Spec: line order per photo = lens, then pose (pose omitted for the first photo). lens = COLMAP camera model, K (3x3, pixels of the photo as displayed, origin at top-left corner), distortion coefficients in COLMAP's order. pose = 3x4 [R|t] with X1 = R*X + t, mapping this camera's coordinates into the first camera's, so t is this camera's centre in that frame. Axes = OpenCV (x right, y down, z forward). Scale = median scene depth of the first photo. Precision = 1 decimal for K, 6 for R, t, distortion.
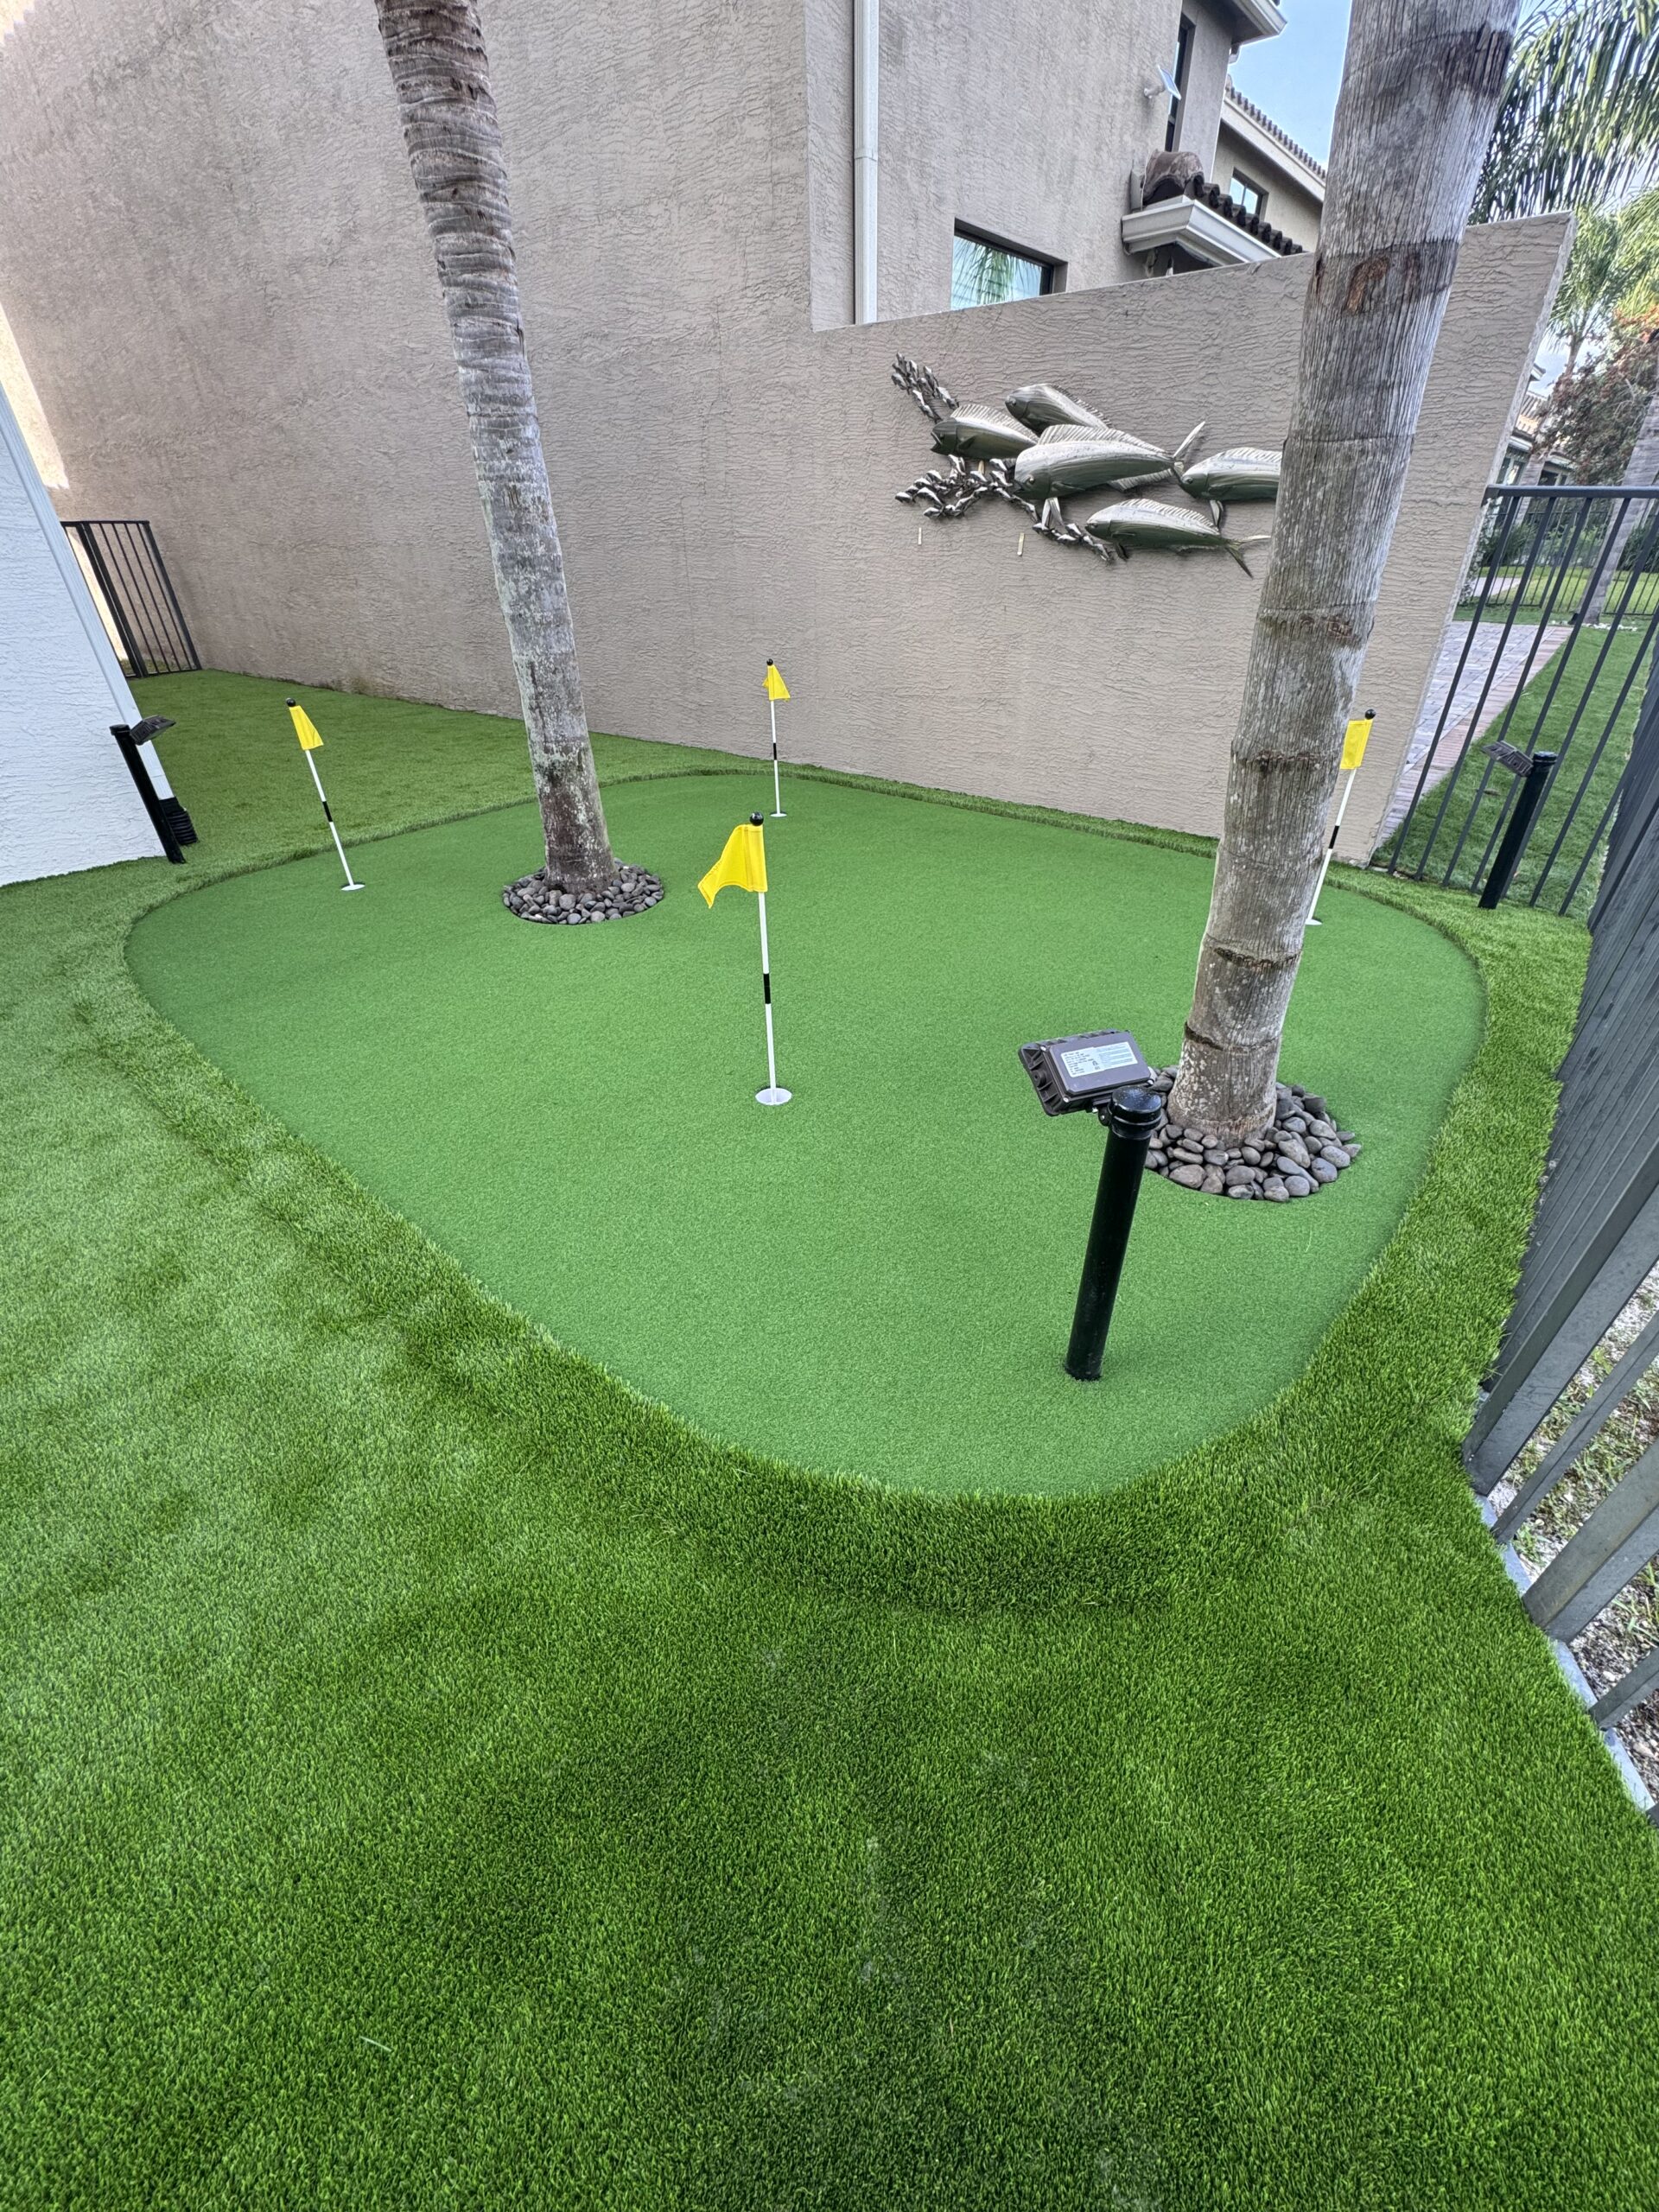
lens RADIAL K [[881.4, 0, 832.3], [0, 881.4, 1108.2], [0, 0, 1]] dist [-0.004208, 0.000492]
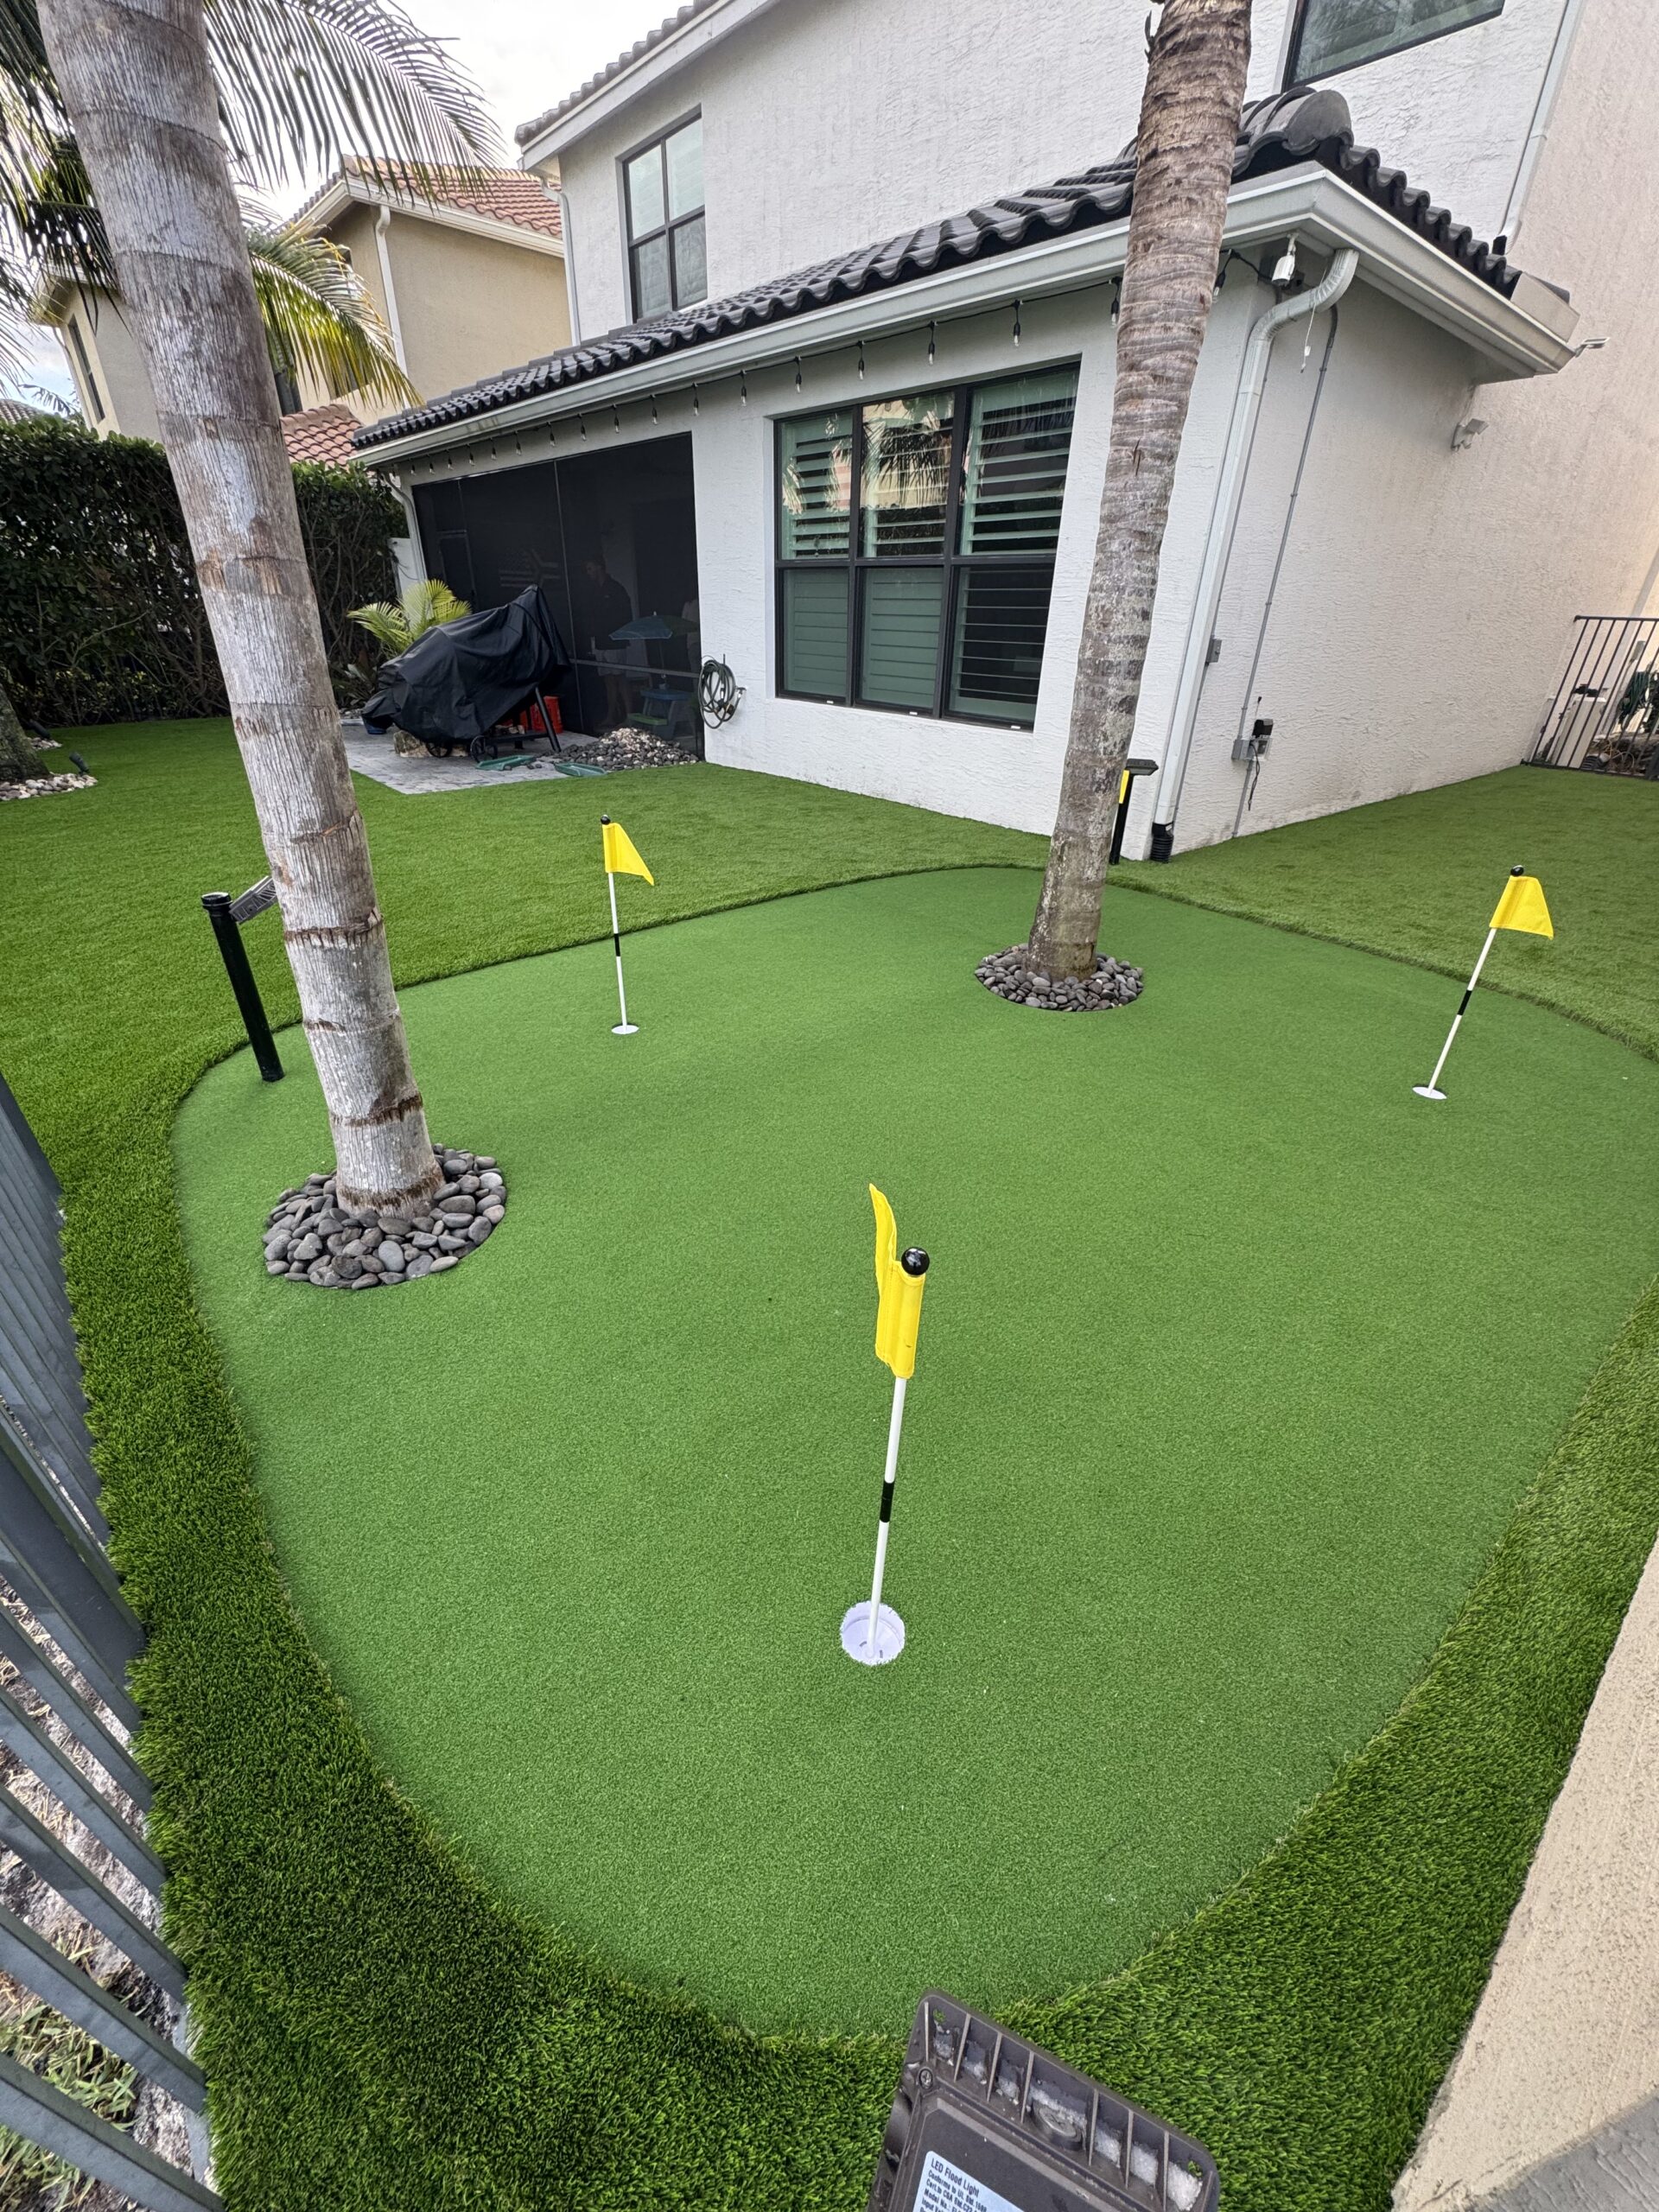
lens RADIAL K [[881.4, 0, 832.3], [0, 881.4, 1108.2], [0, 0, 1]] dist [-0.004208, 0.000492]
pose [[-0.179183, 0.497410, -0.848809, 0.728049], [-0.561817, 0.656523, 0.503328, -0.534588], [0.807623, 0.567063, 0.161815, 0.751271]]
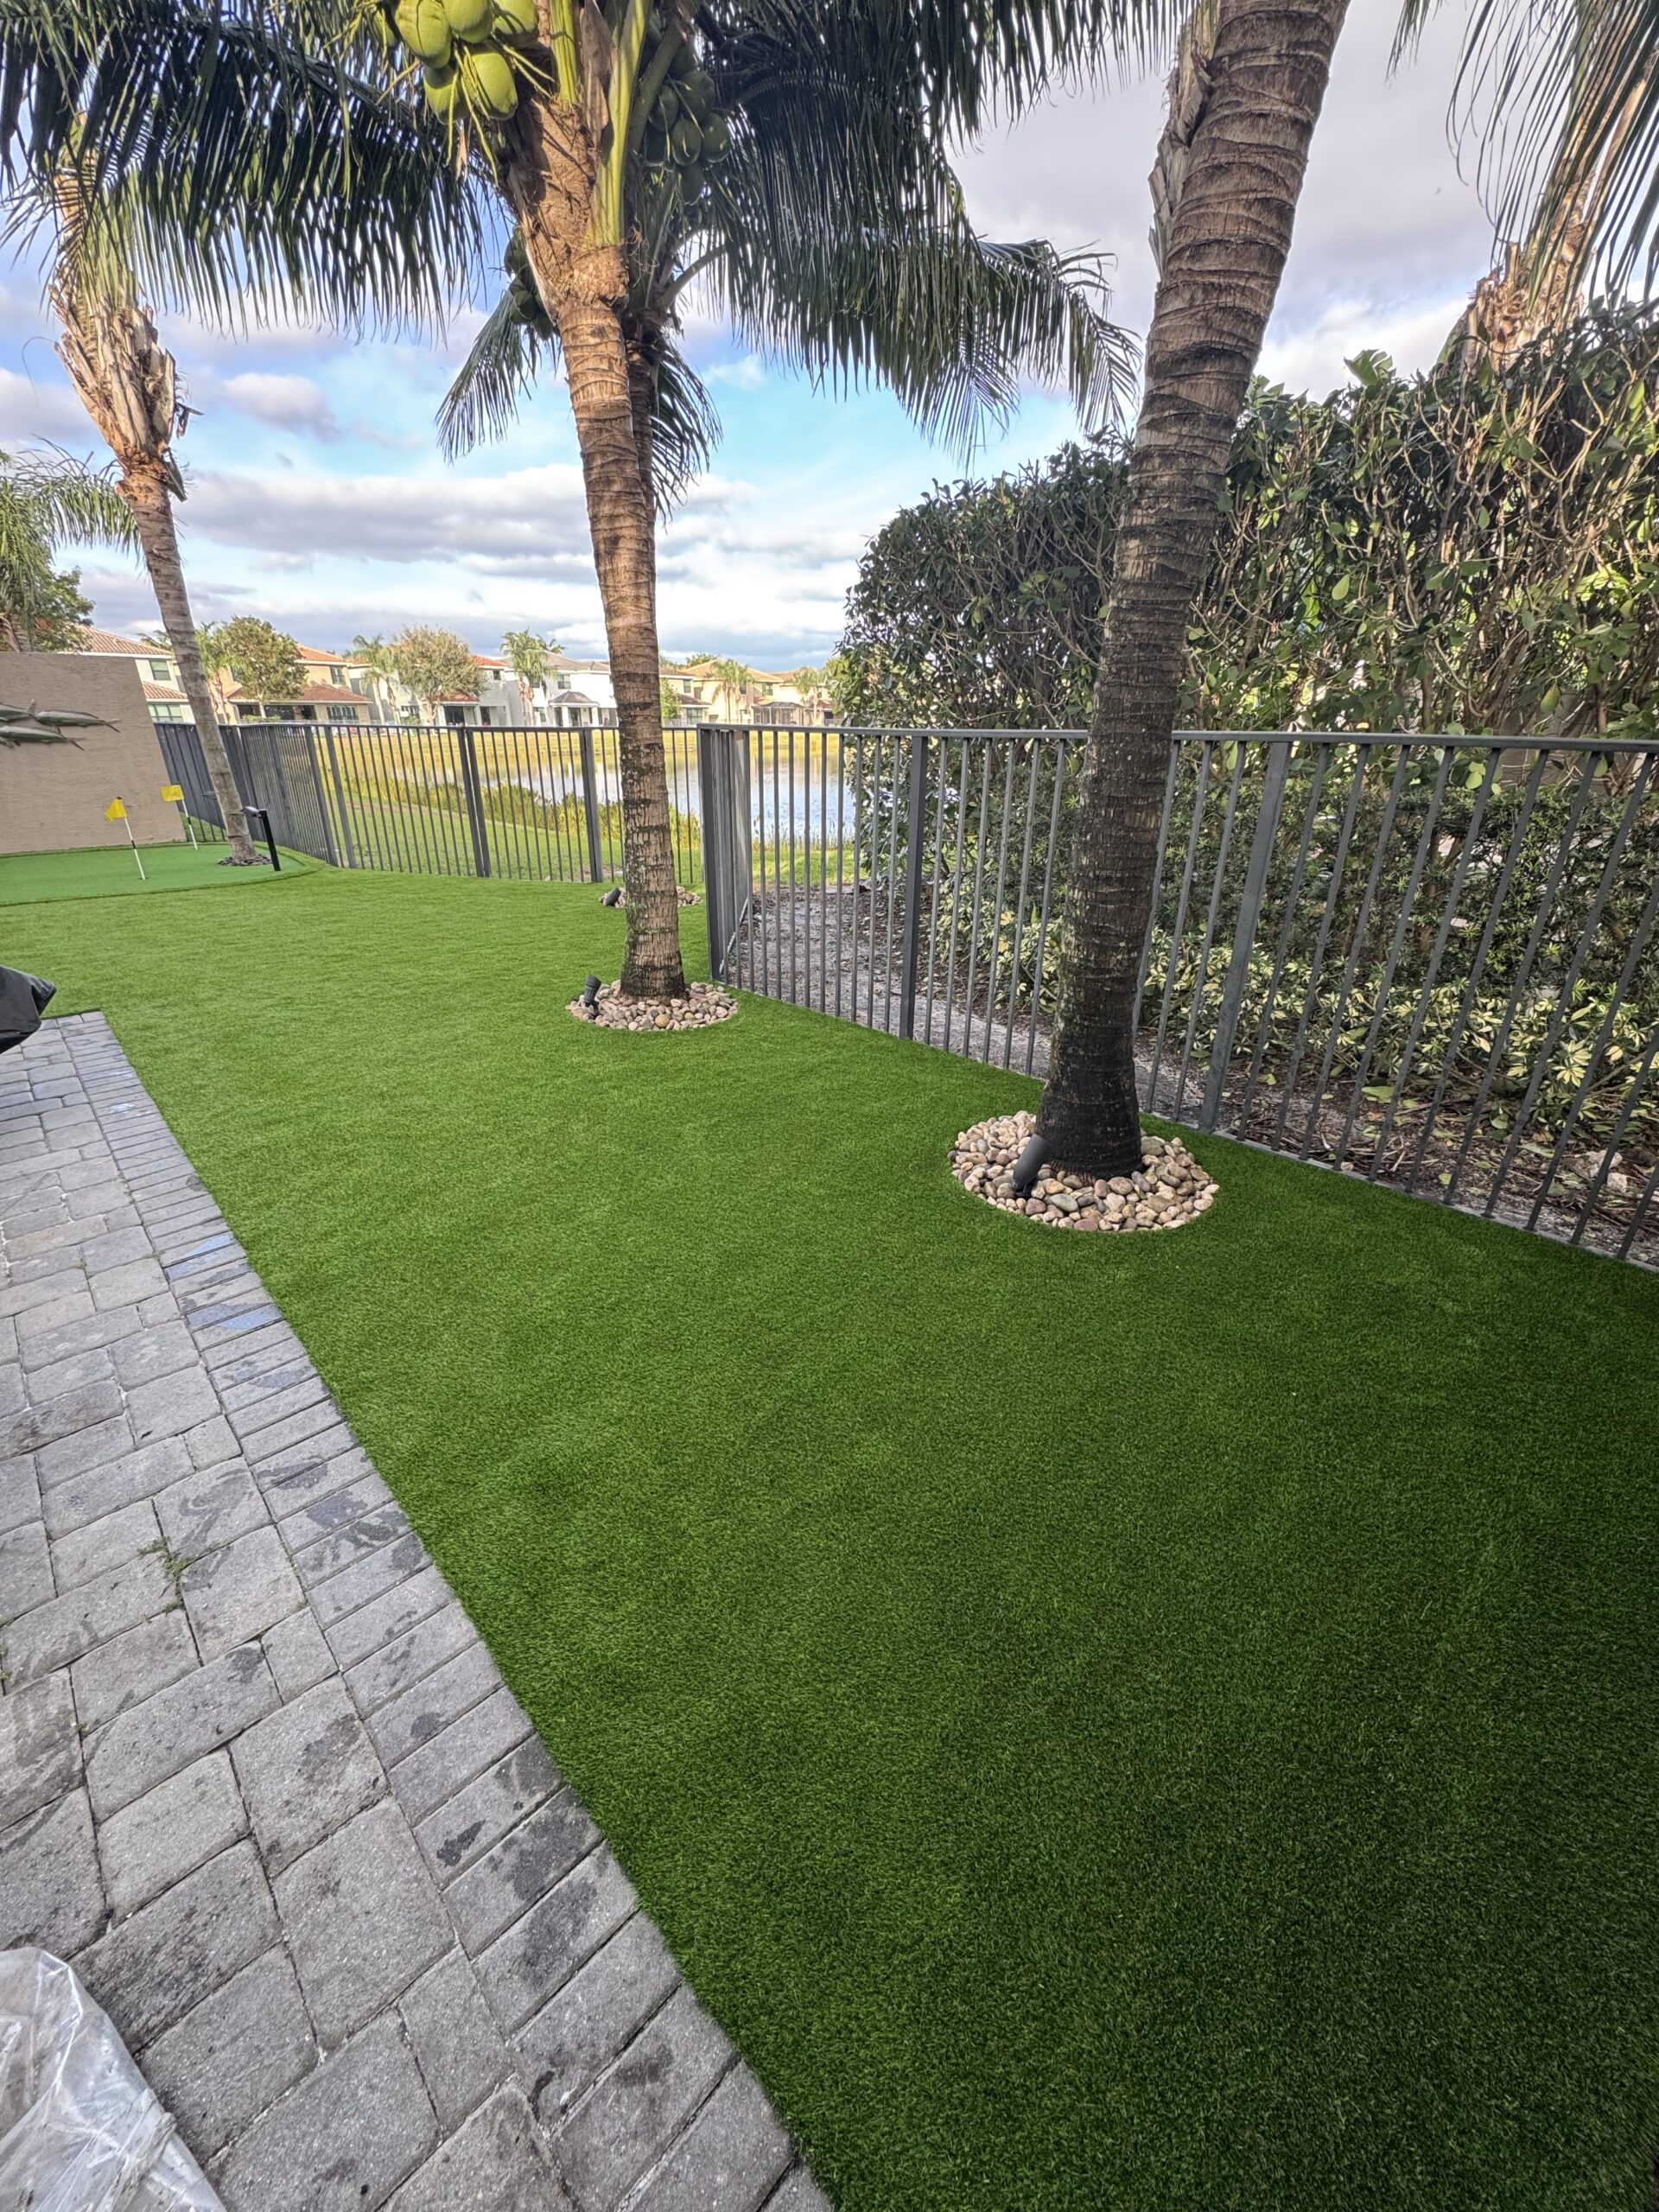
lens RADIAL K [[881.4, 0, 832.3], [0, 881.4, 1108.2], [0, 0, 1]] dist [-0.004208, 0.000492]
pose [[0.138467, -0.385072, 0.912440, -2.203299], [0.543566, 0.799694, 0.255002, 0.890854], [-0.827867, 0.460662, 0.320043, -1.344644]]
